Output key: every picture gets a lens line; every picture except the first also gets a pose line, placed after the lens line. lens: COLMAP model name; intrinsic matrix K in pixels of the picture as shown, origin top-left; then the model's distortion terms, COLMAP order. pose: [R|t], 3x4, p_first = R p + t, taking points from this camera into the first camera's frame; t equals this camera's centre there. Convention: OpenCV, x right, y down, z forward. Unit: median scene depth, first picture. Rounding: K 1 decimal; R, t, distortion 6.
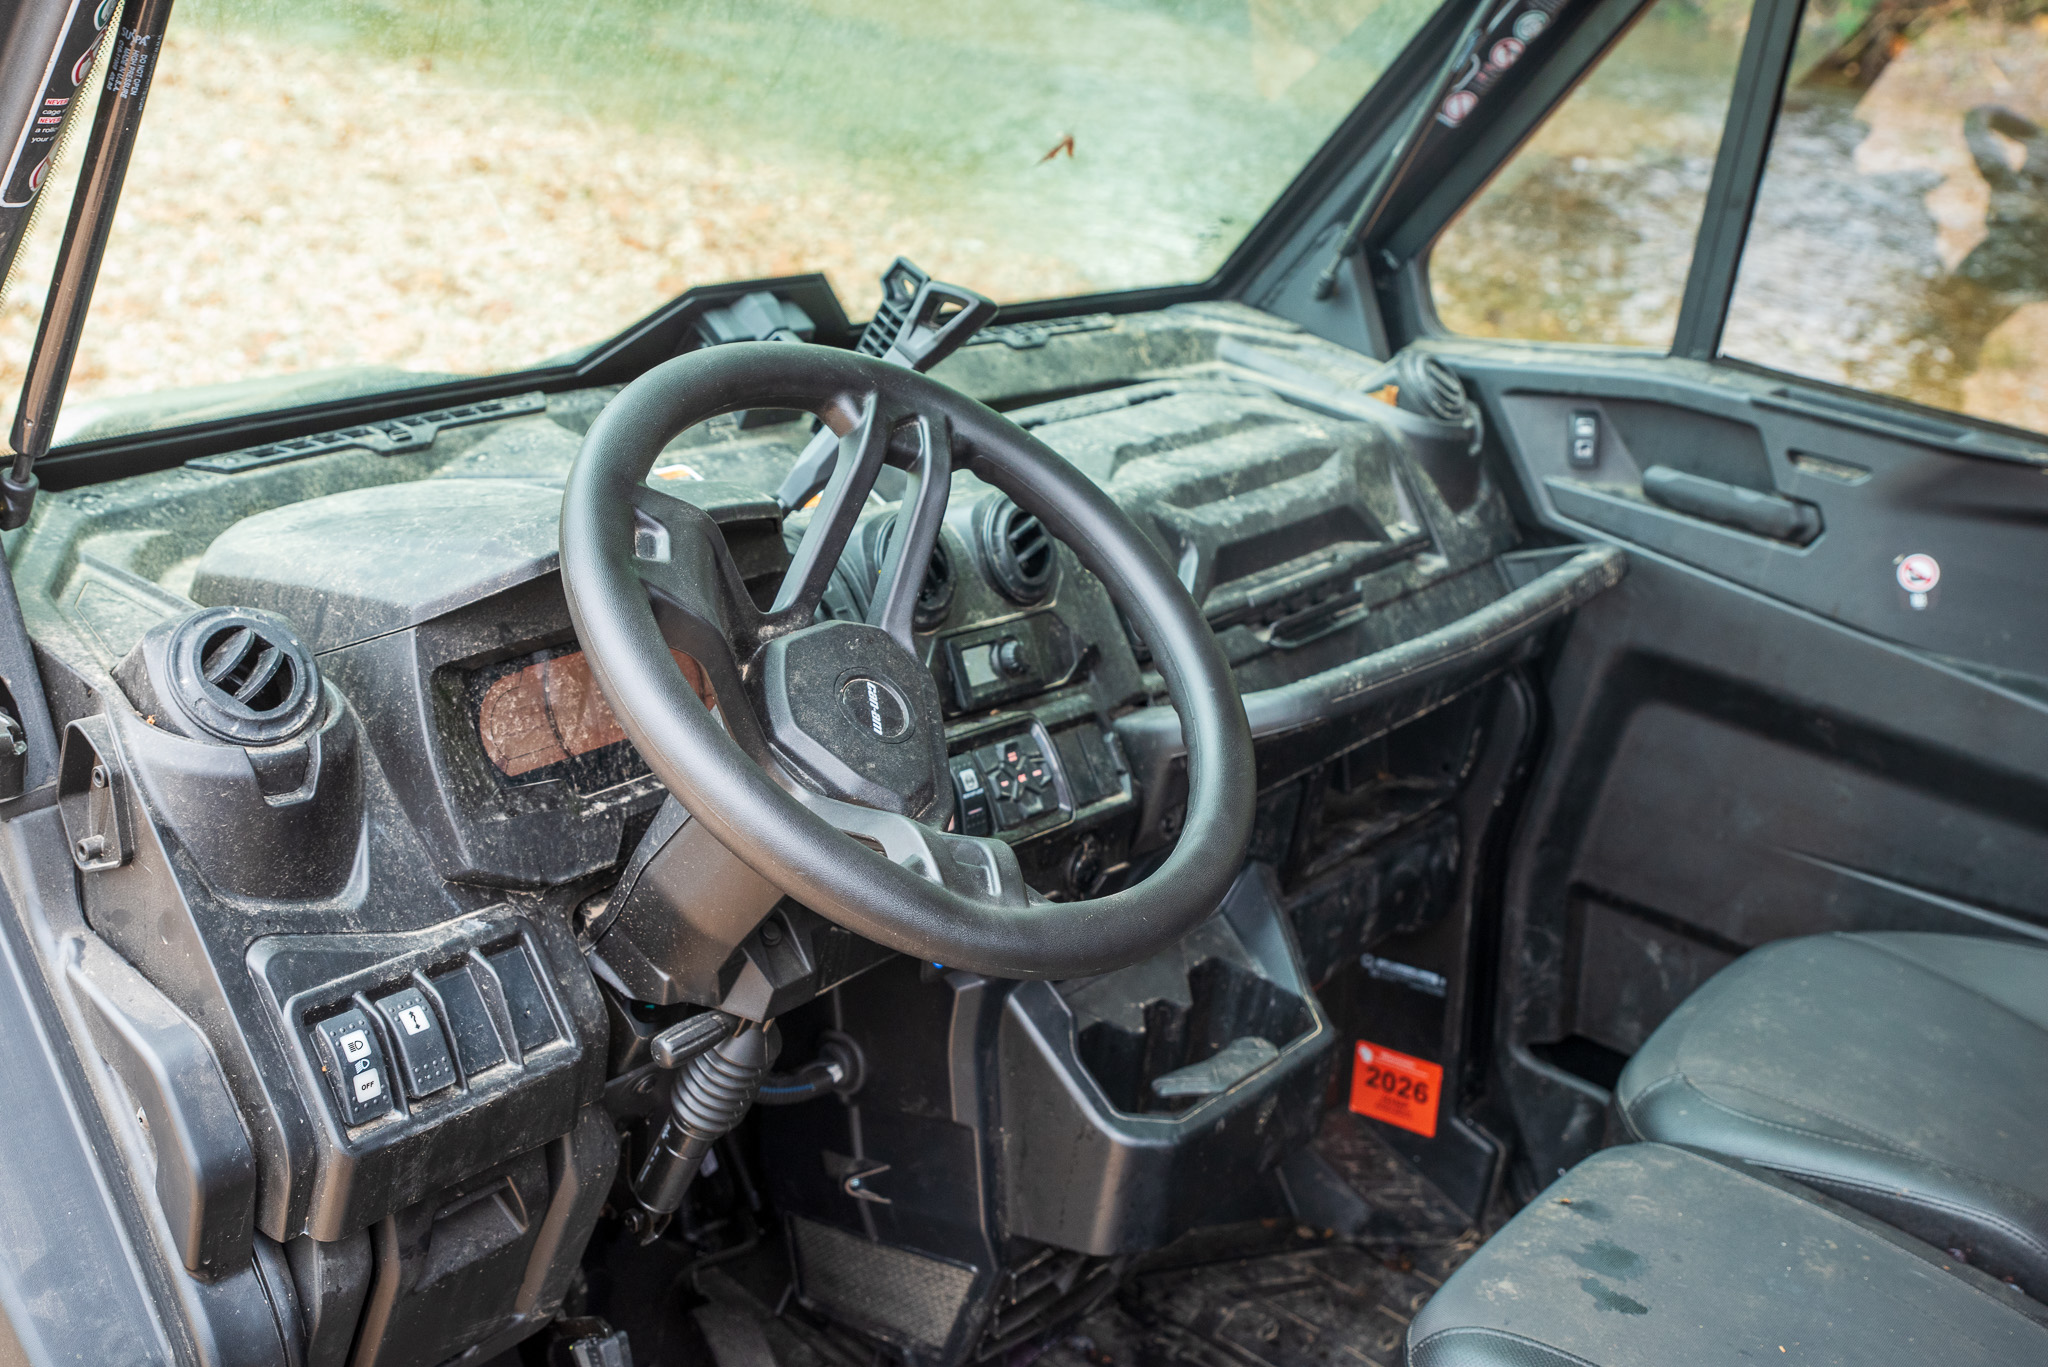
lens RADIAL K [[2423.9, 0, 1024.0], [0, 2423.9, 683.5], [0, 0, 1]] dist [-0.006040, 0.001653]
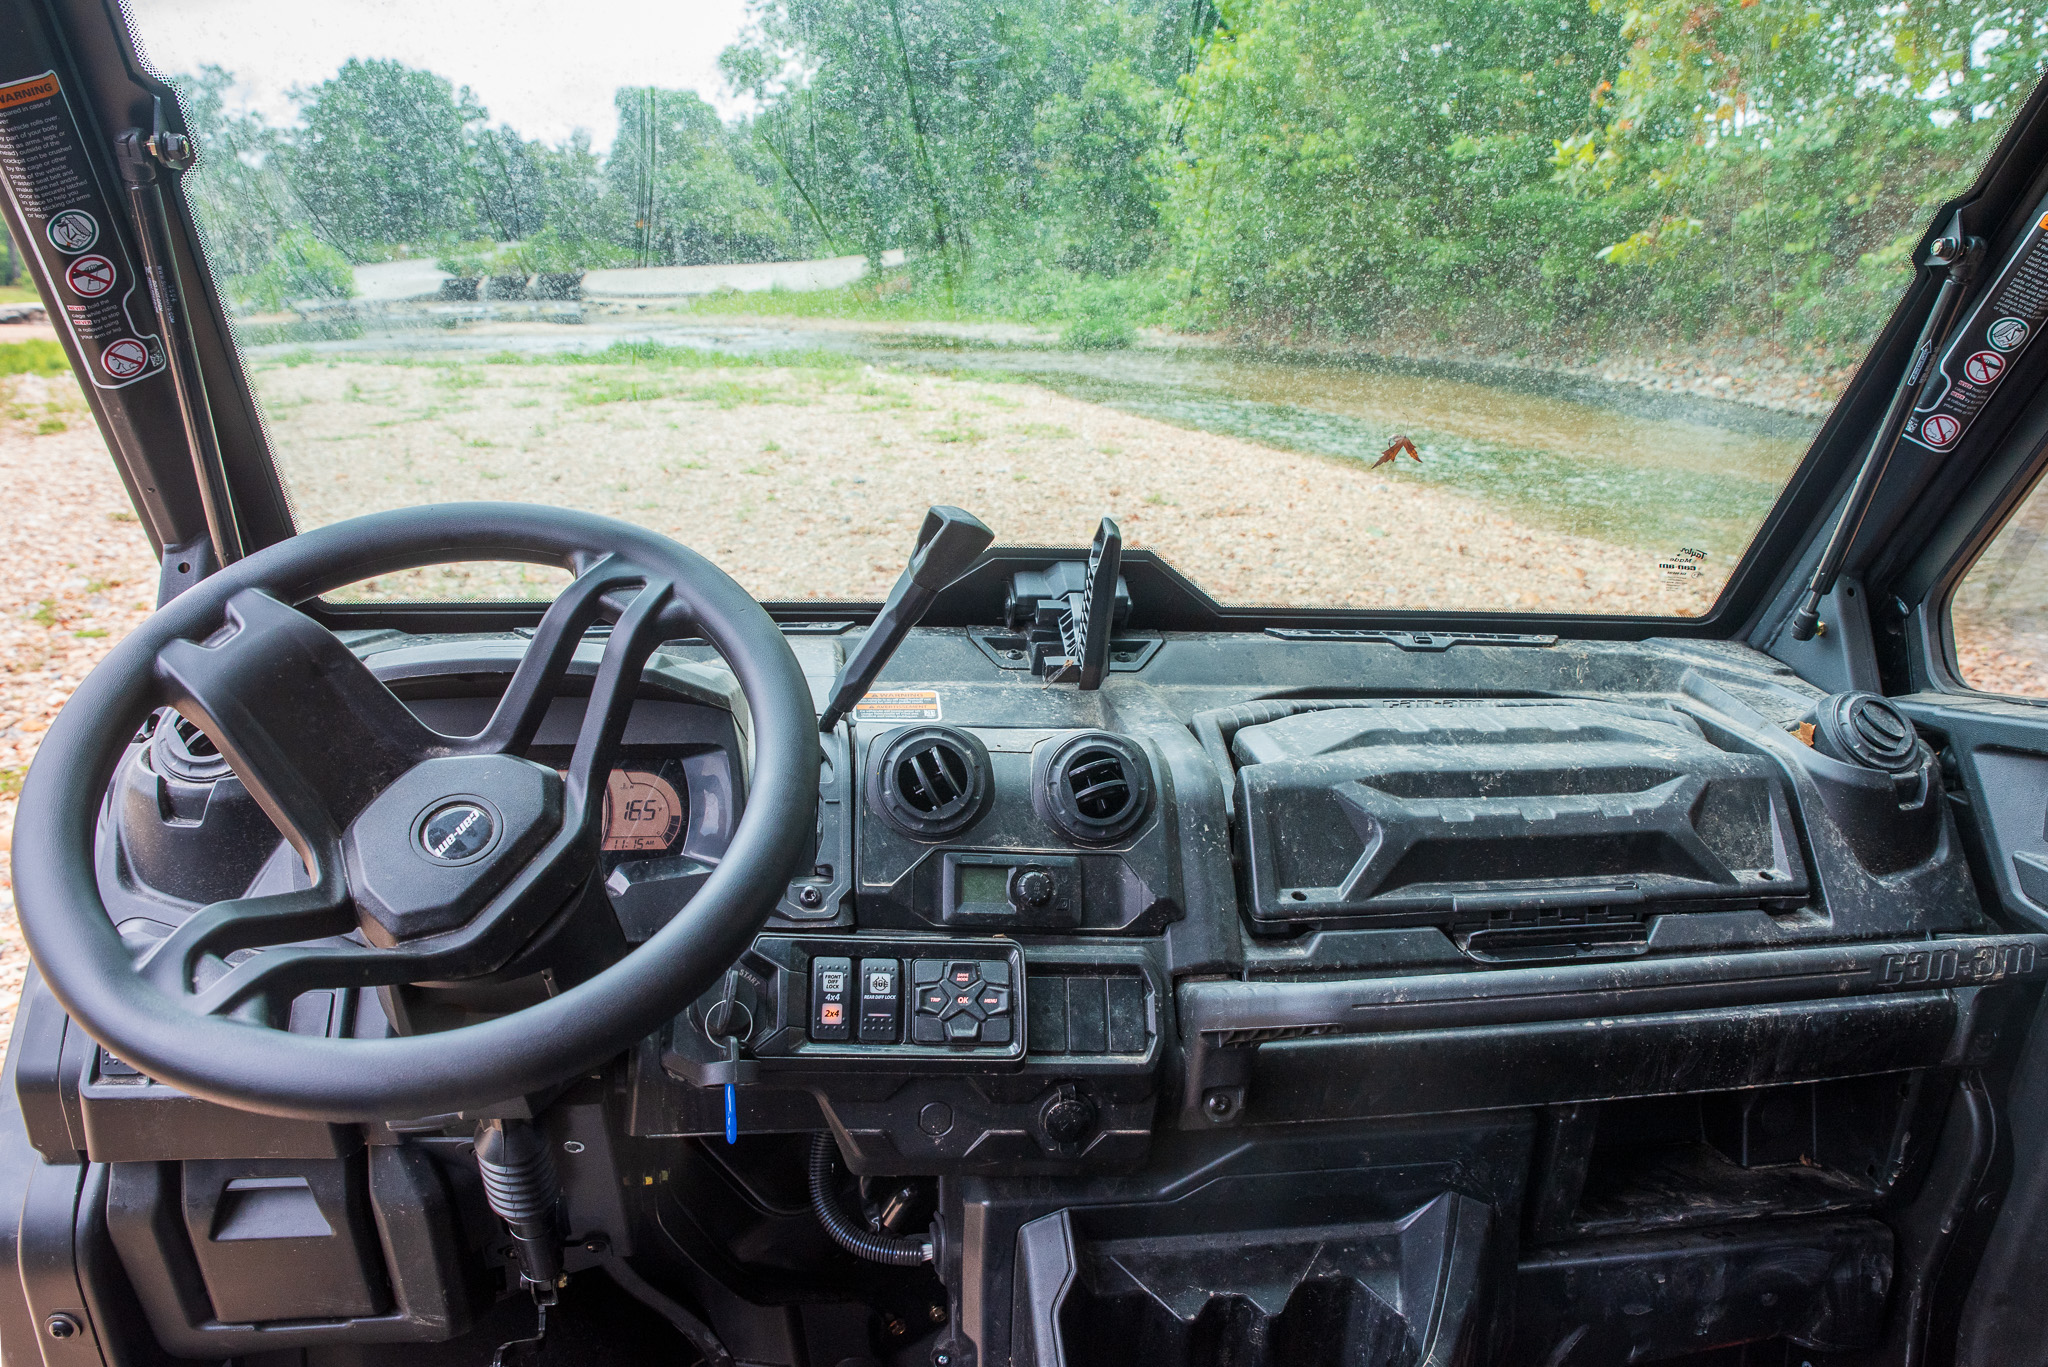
lens RADIAL K [[1517.8, 0, 1024.0], [0, 1517.8, 683.5], [0, 0, 1]] dist [-0.103402, 0.001739]
pose [[0.709391, 0.069103, -0.701420, 0.328497], [-0.202447, 0.973223, -0.108868, -0.018301], [0.675115, 0.219230, 0.704385, 0.415045]]
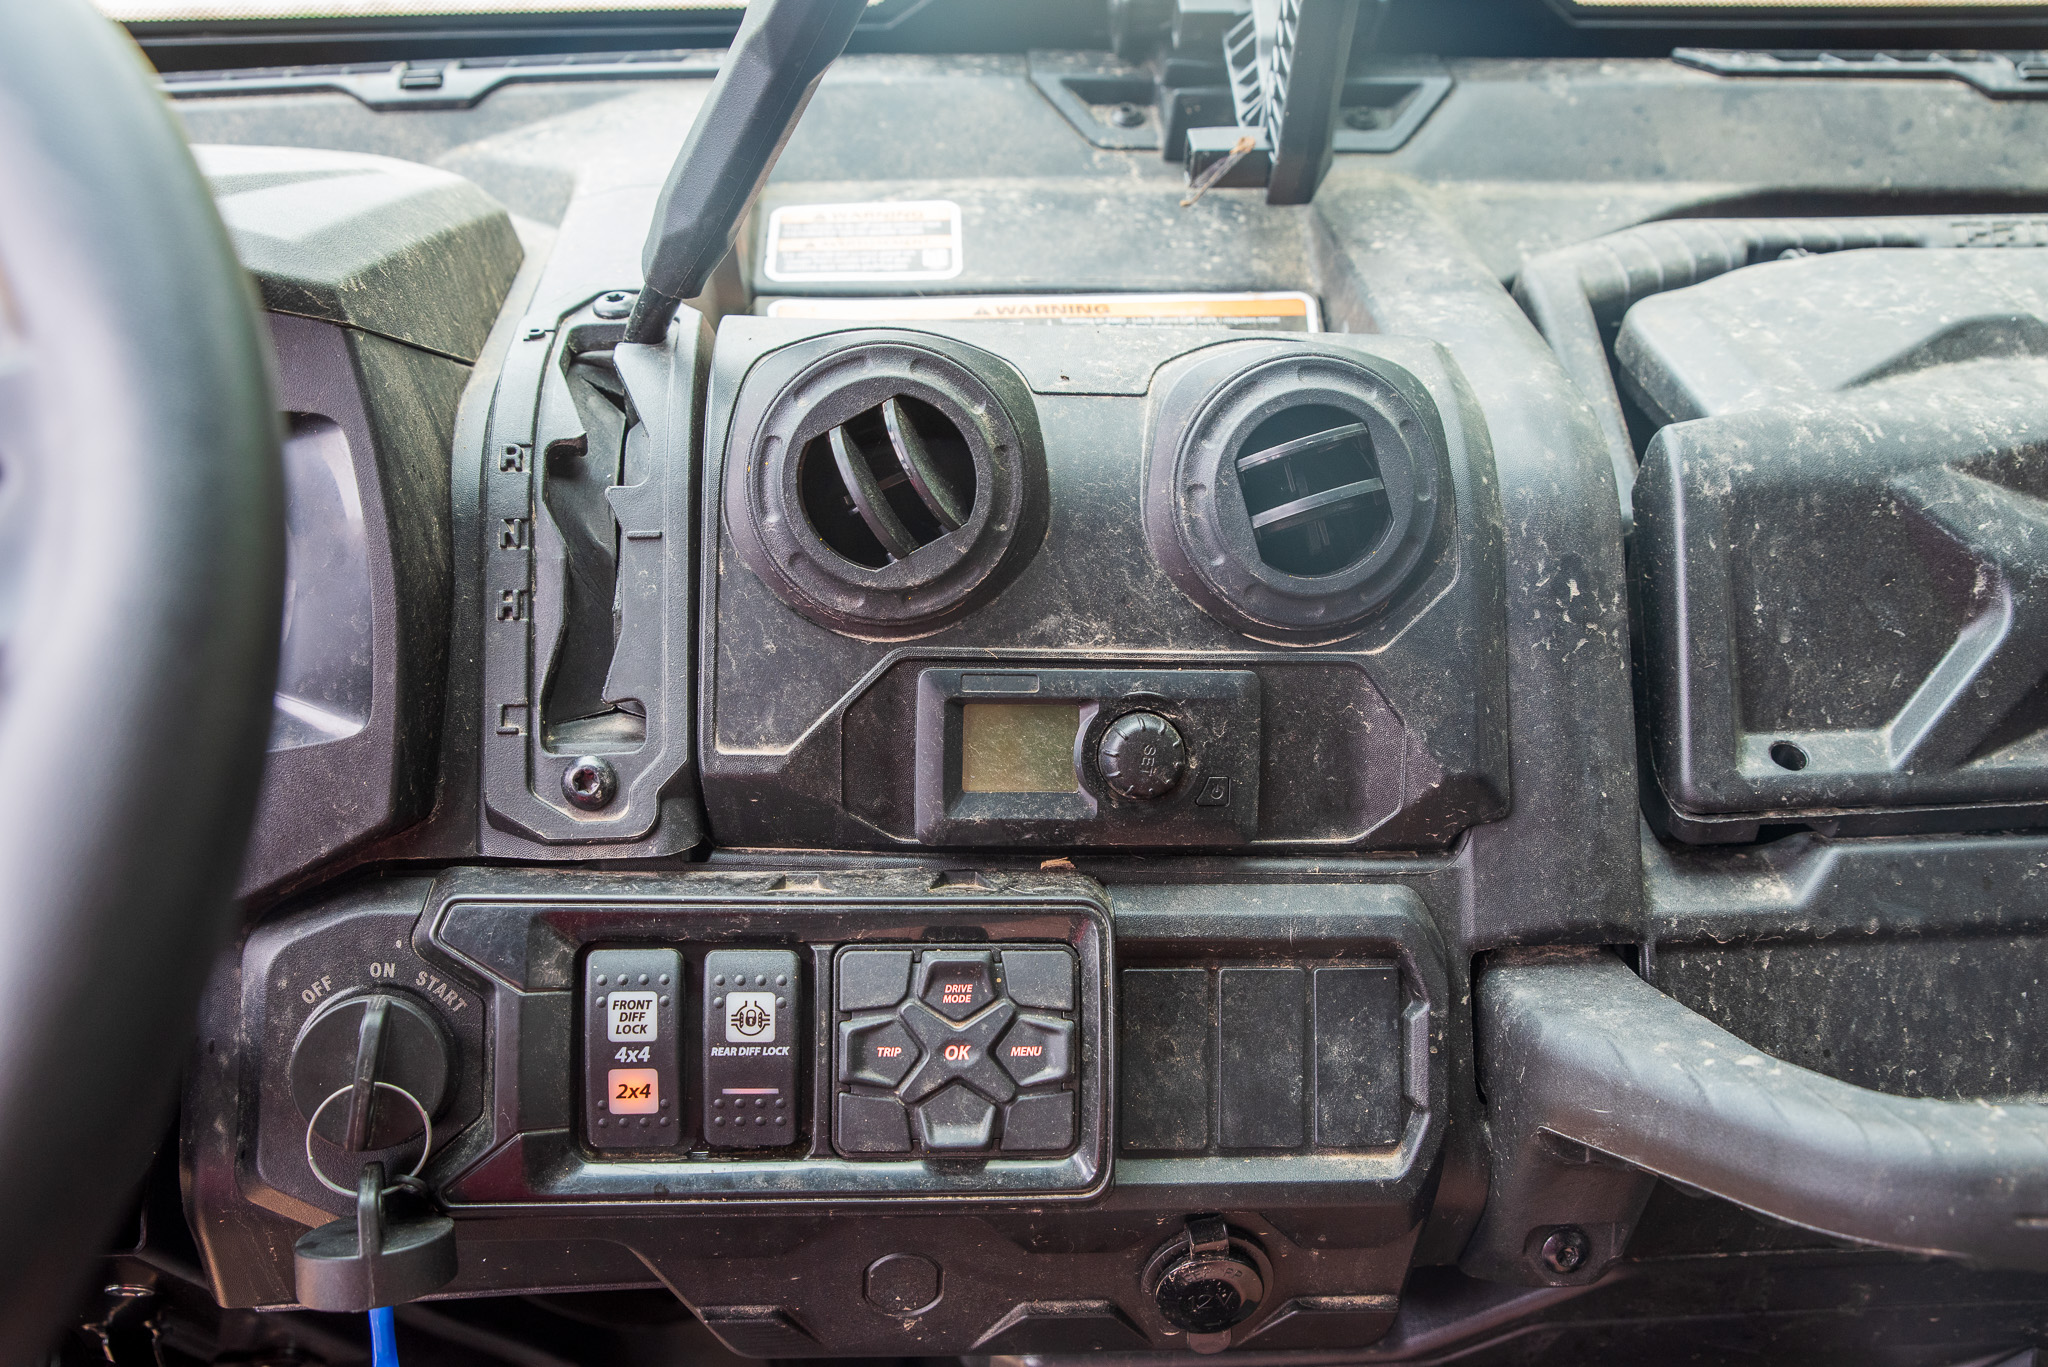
lens RADIAL K [[1720.3, 0, 1024.0], [0, 1720.3, 683.5], [0, 0, 1]] dist [-0.102632, 0.131500]
pose [[0.641911, 0.308213, -0.702108, 0.139165], [-0.200125, 0.951264, 0.234621, -0.065555], [0.740203, -0.010097, 0.672307, 0.611909]]
